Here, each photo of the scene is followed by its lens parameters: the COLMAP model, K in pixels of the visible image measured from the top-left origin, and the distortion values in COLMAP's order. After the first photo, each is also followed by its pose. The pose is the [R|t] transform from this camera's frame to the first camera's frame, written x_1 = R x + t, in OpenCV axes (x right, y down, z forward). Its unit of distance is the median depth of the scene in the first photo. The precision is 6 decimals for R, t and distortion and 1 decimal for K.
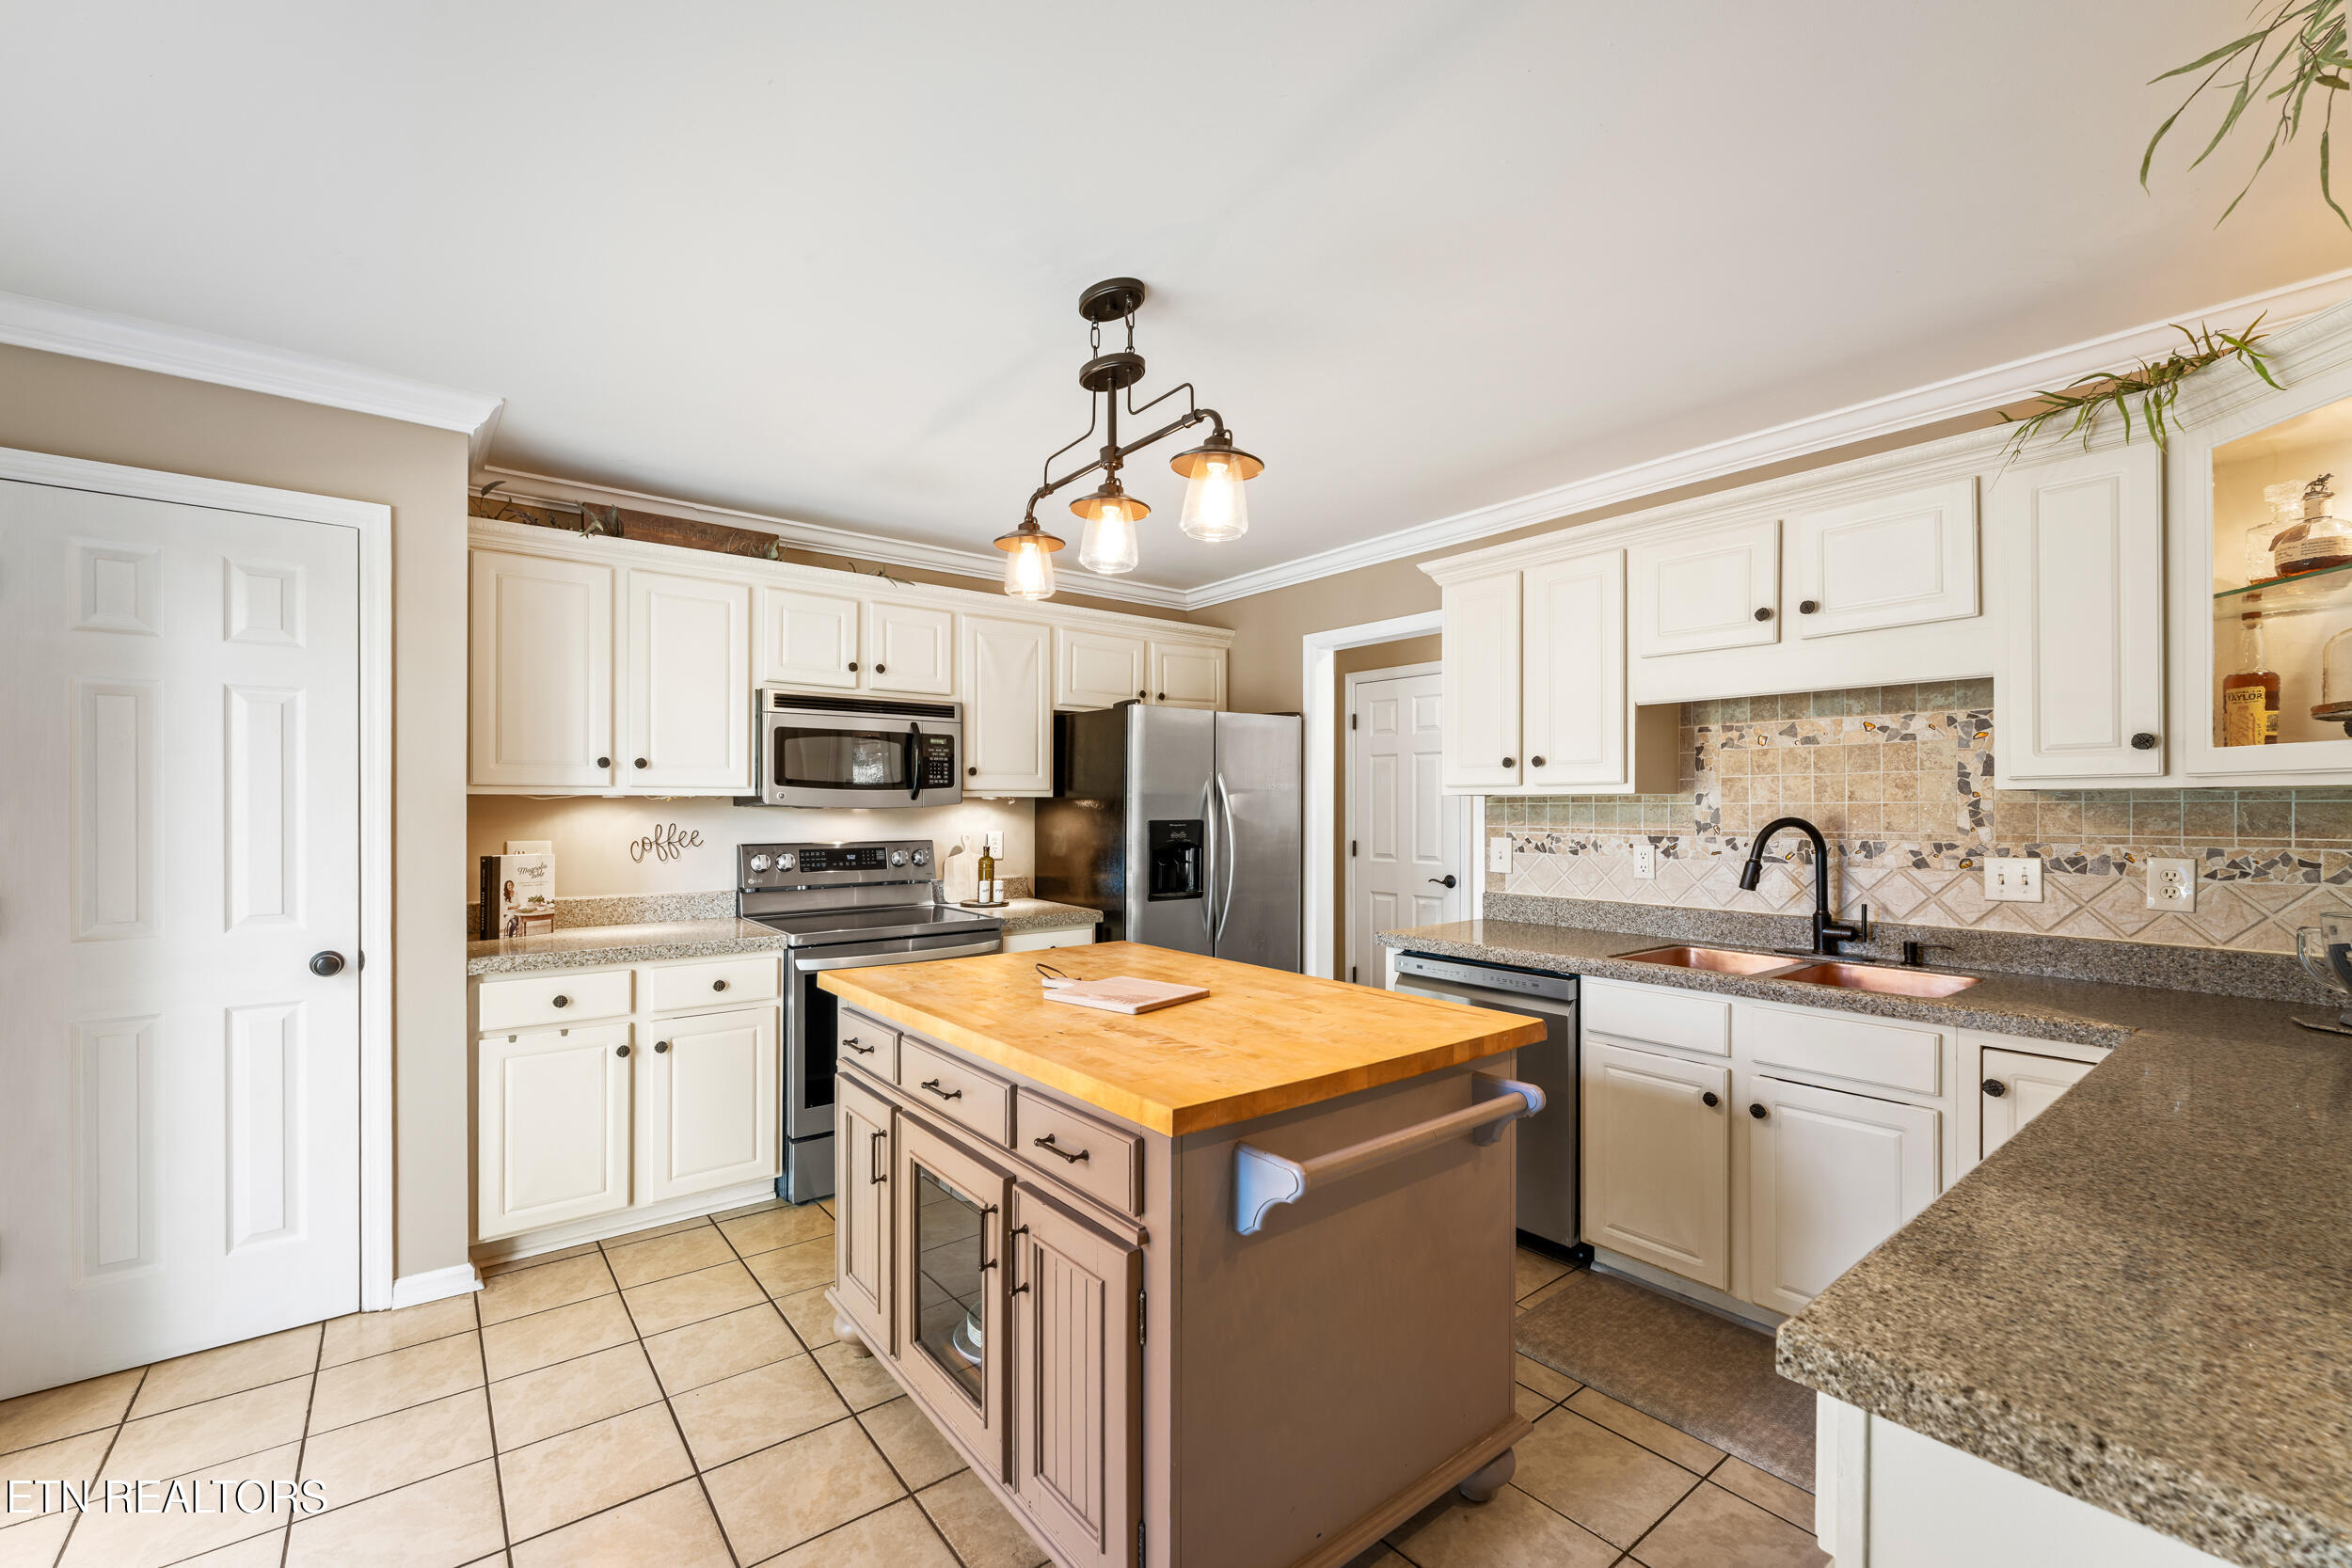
lens RADIAL K [[956.3, 0, 1175.3], [0, 956.3, 790.8], [0, 0, 1]] dist [-0.002082, -0.000049]
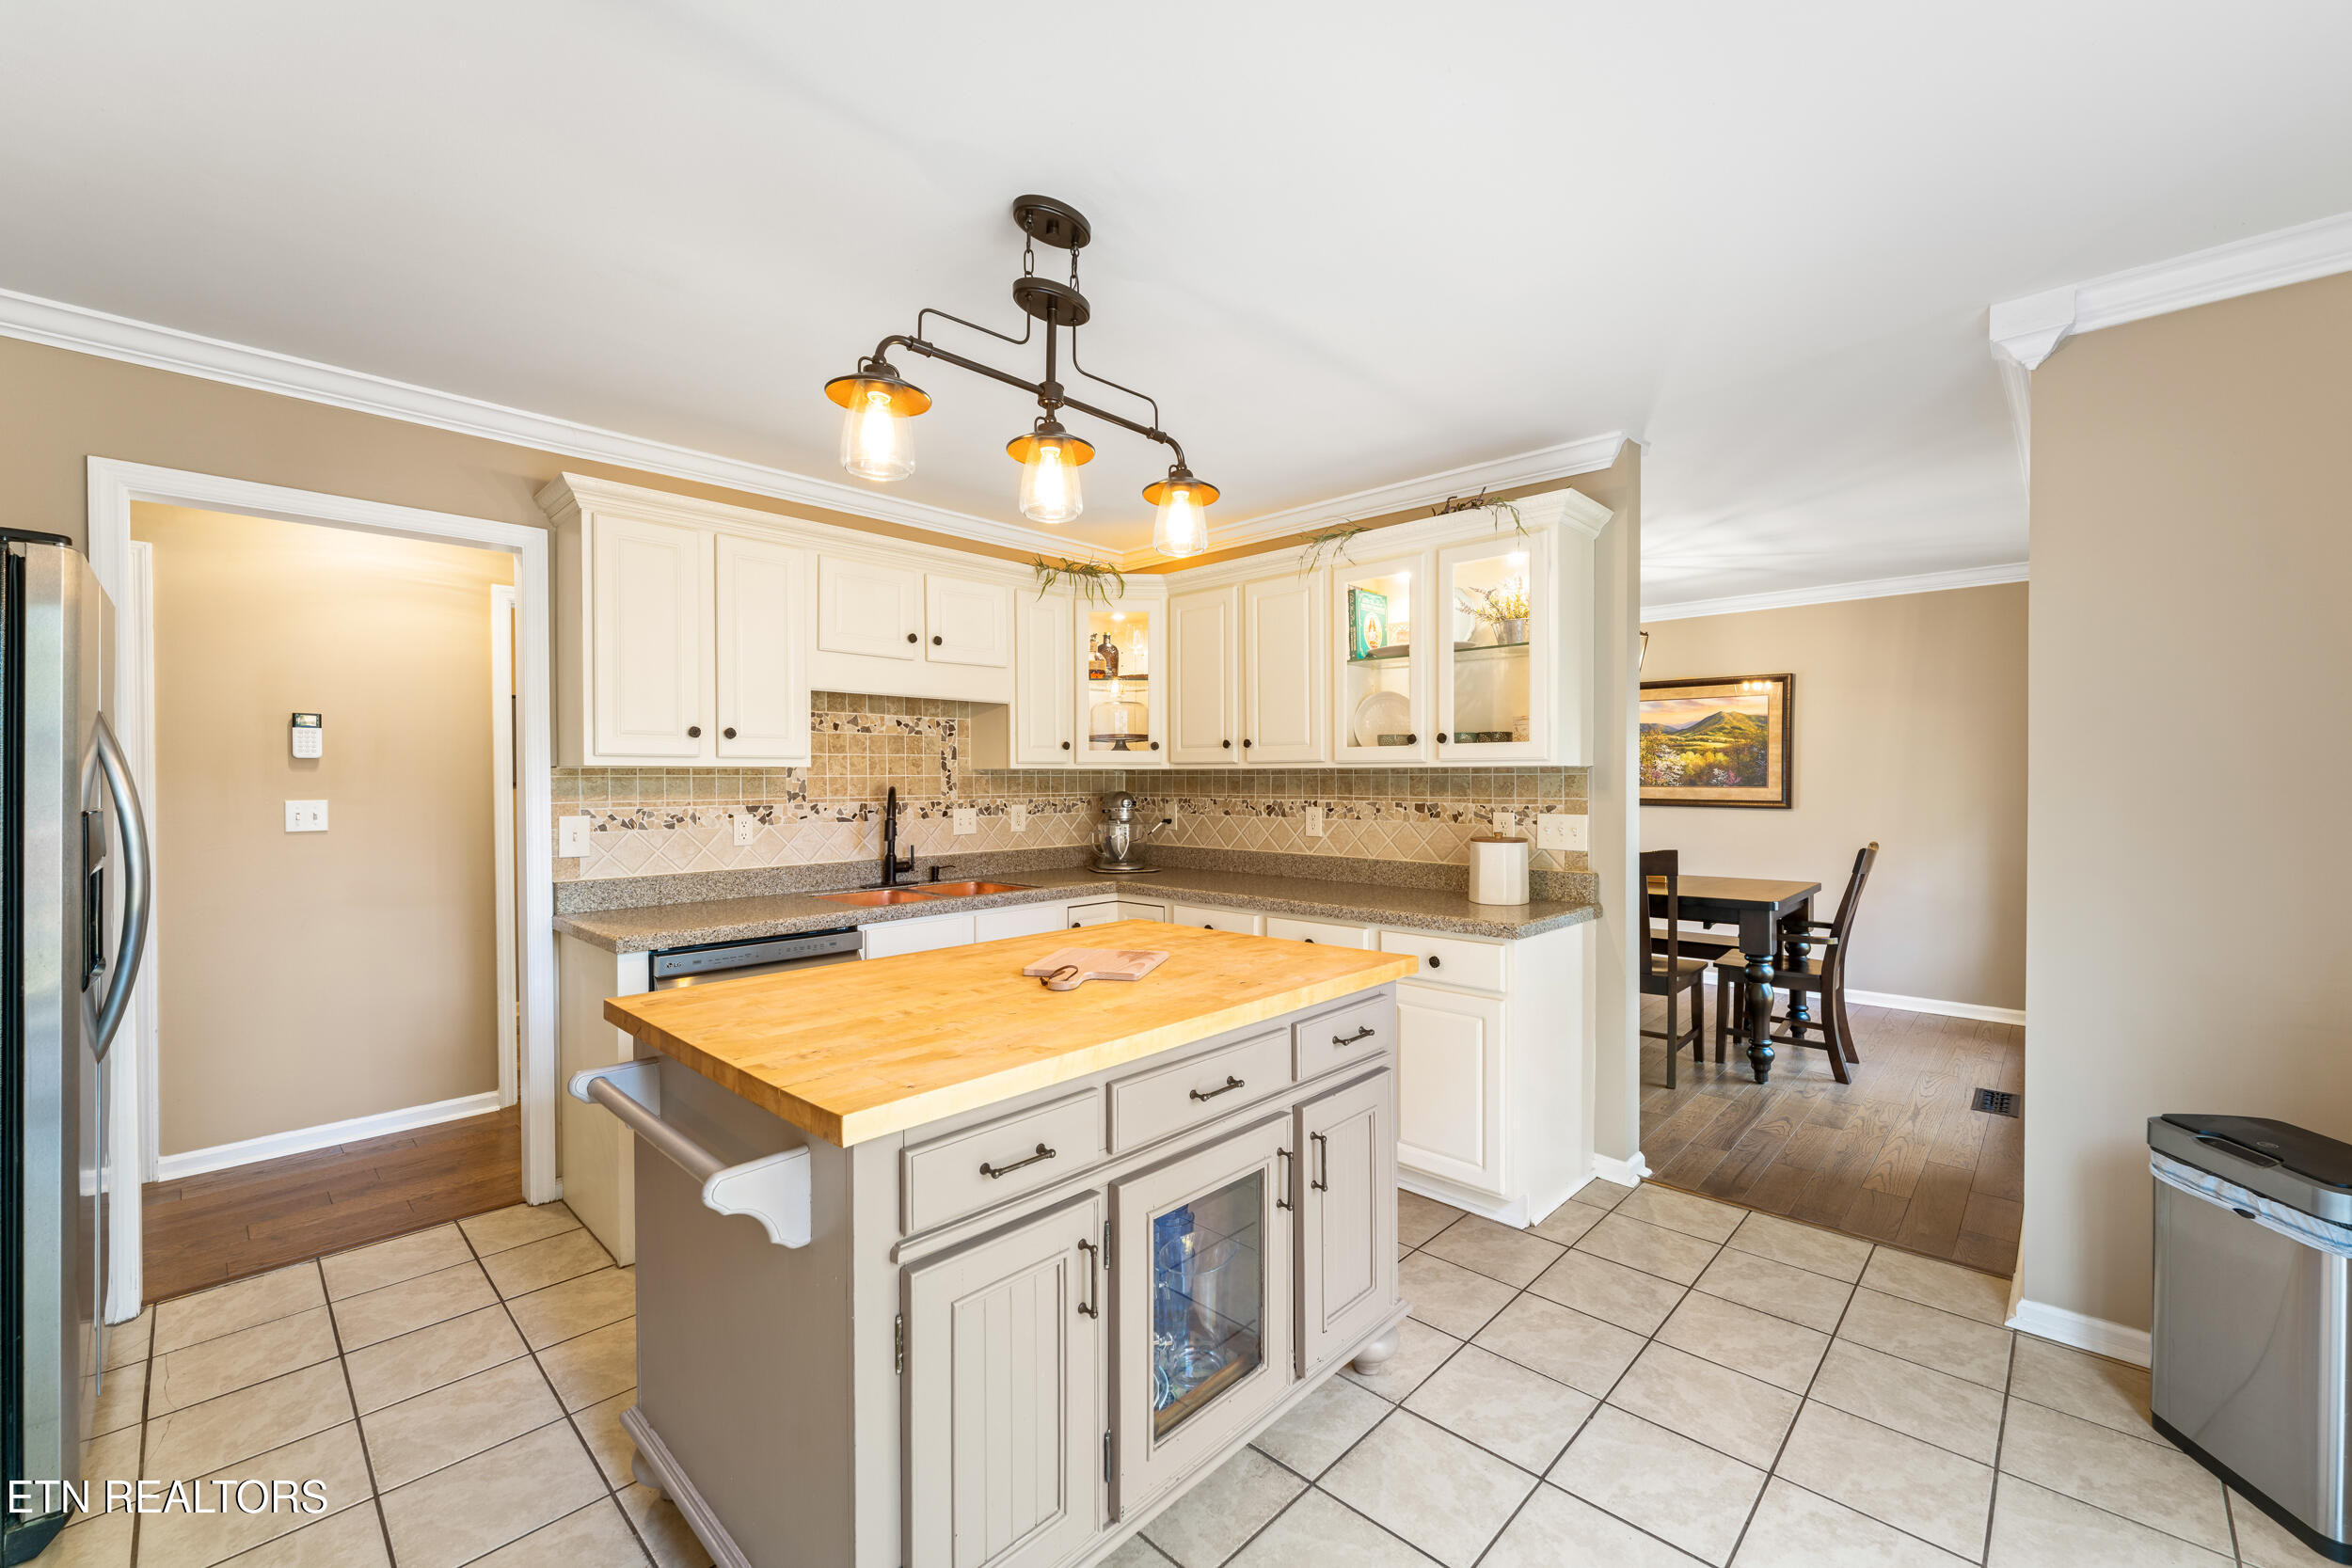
lens RADIAL K [[956.3, 0, 1177.5], [0, 956.3, 785.7], [0, 0, 1]] dist [-0.002082, -0.000049]
pose [[-0.134659, -0.010491, 0.990836, -0.741522], [-0.015790, 0.999840, 0.008440, 0.008466], [-0.990766, -0.014509, -0.134803, 0.753849]]
